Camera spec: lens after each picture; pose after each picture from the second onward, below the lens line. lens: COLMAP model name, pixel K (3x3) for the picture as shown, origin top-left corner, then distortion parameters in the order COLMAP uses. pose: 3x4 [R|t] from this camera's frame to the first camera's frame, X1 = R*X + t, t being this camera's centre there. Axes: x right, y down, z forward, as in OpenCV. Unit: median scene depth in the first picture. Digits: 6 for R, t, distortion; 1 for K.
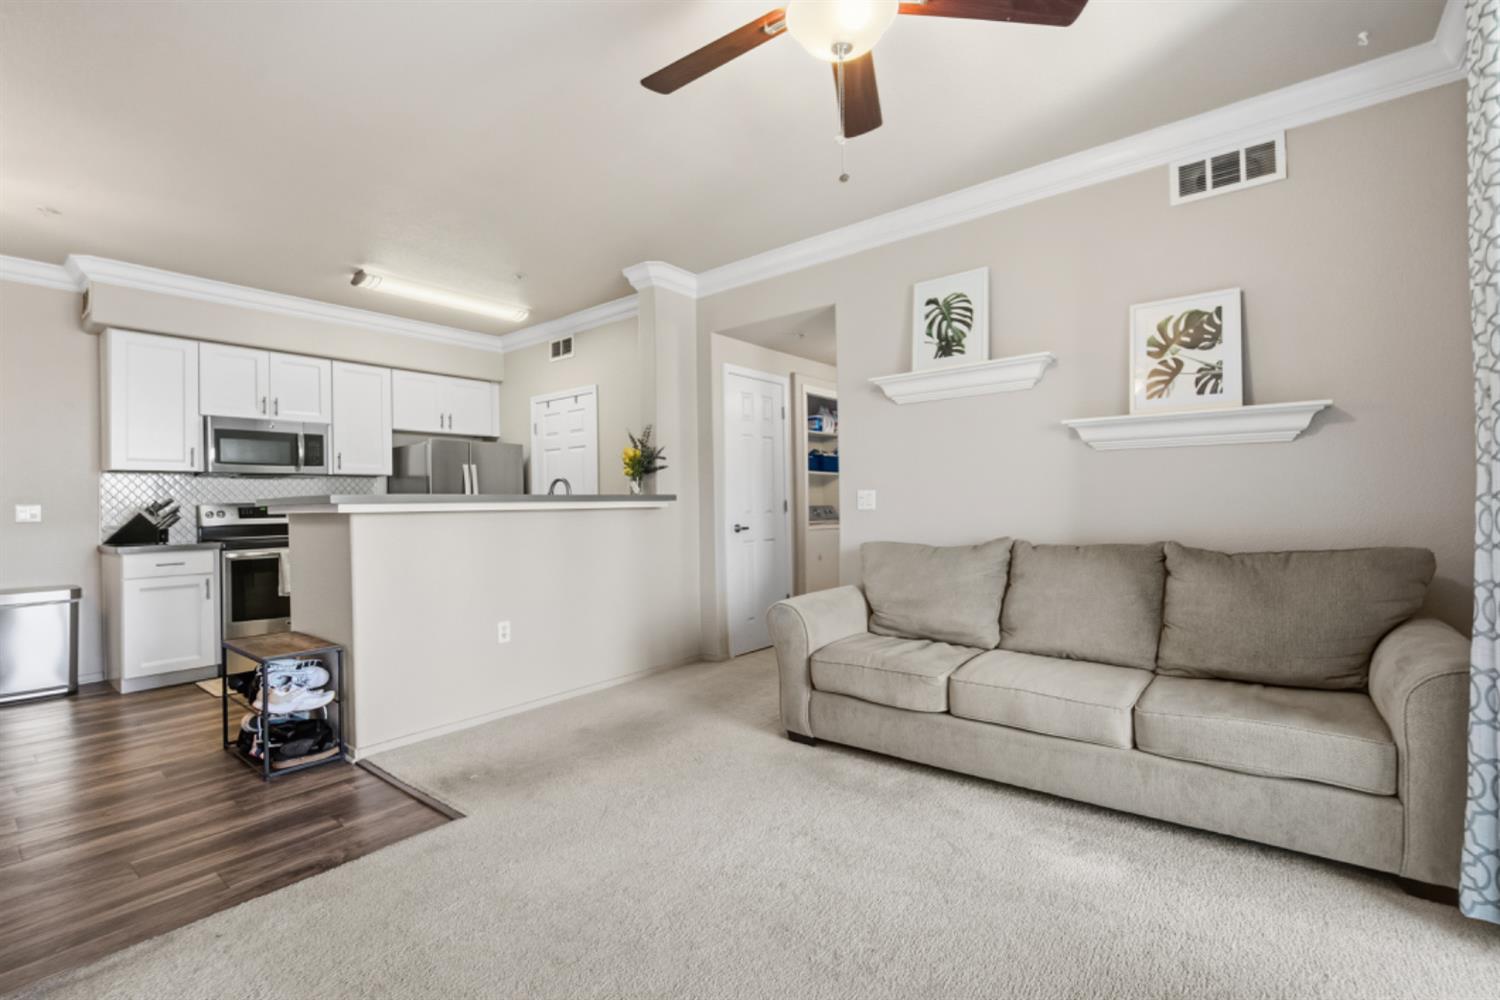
lens RADIAL K [[645.5, 0, 754.0], [0, 645.5, 501.0], [0, 0, 1]] dist [-0.015438, -0.000216]
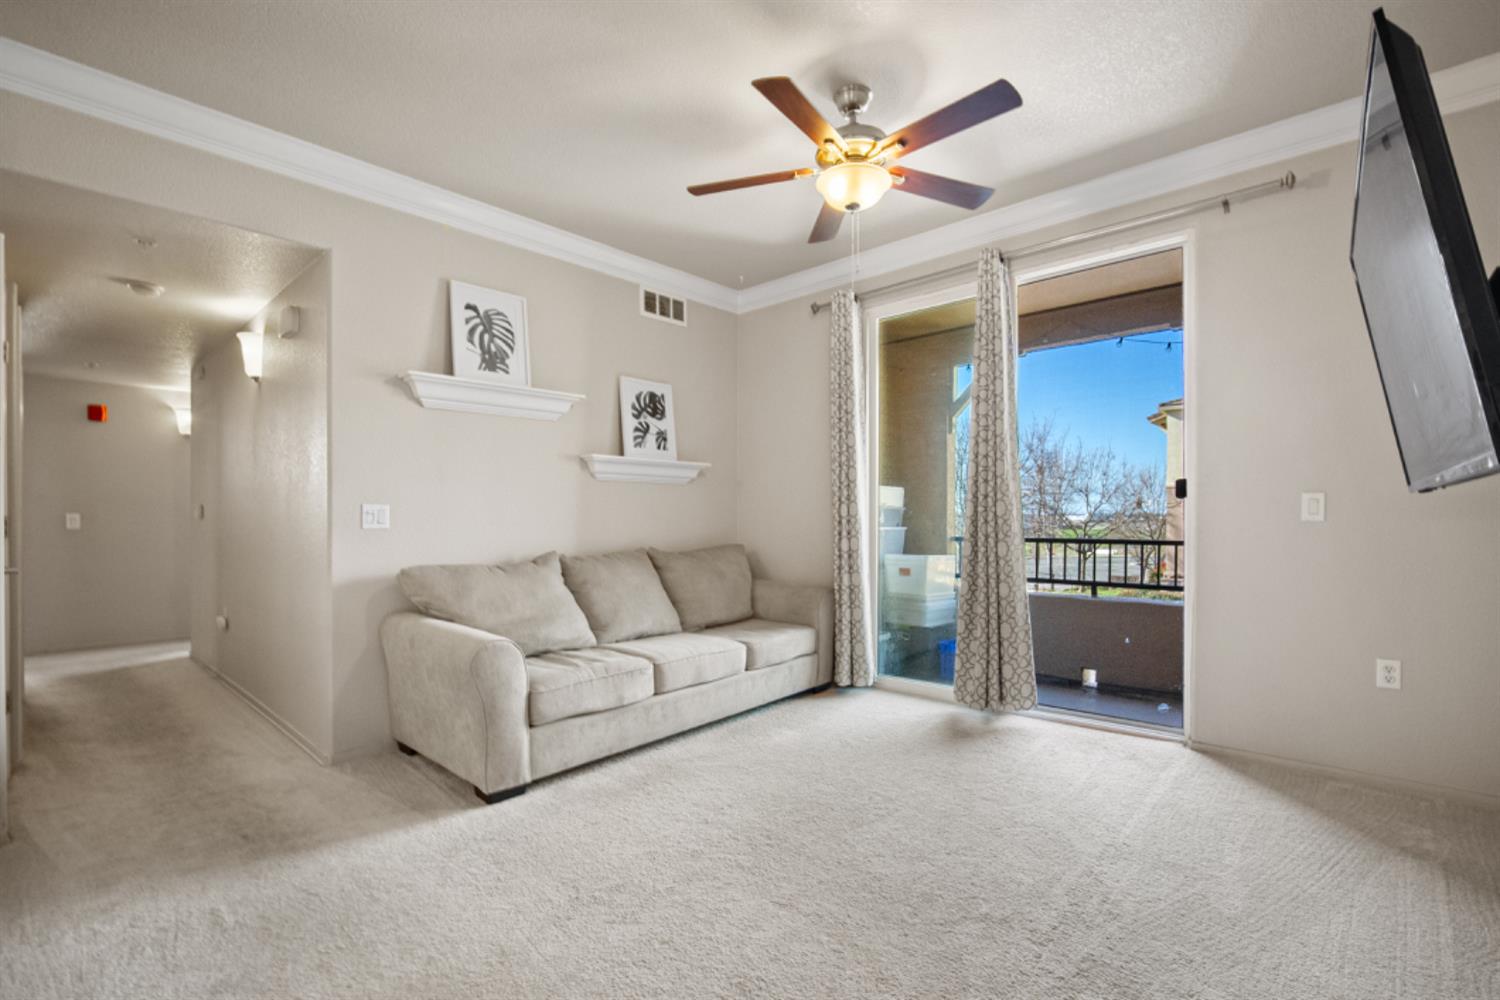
lens RADIAL K [[675.5, 0, 752.1], [0, 675.5, 520.4], [0, 0, 1]] dist [0.000814, 0.000152]
pose [[0.068629, 0.012372, 0.997566, -0.841724], [0.005233, 0.999905, -0.012761, 0.021176], [-0.997629, 0.006096, 0.068558, 0.649690]]
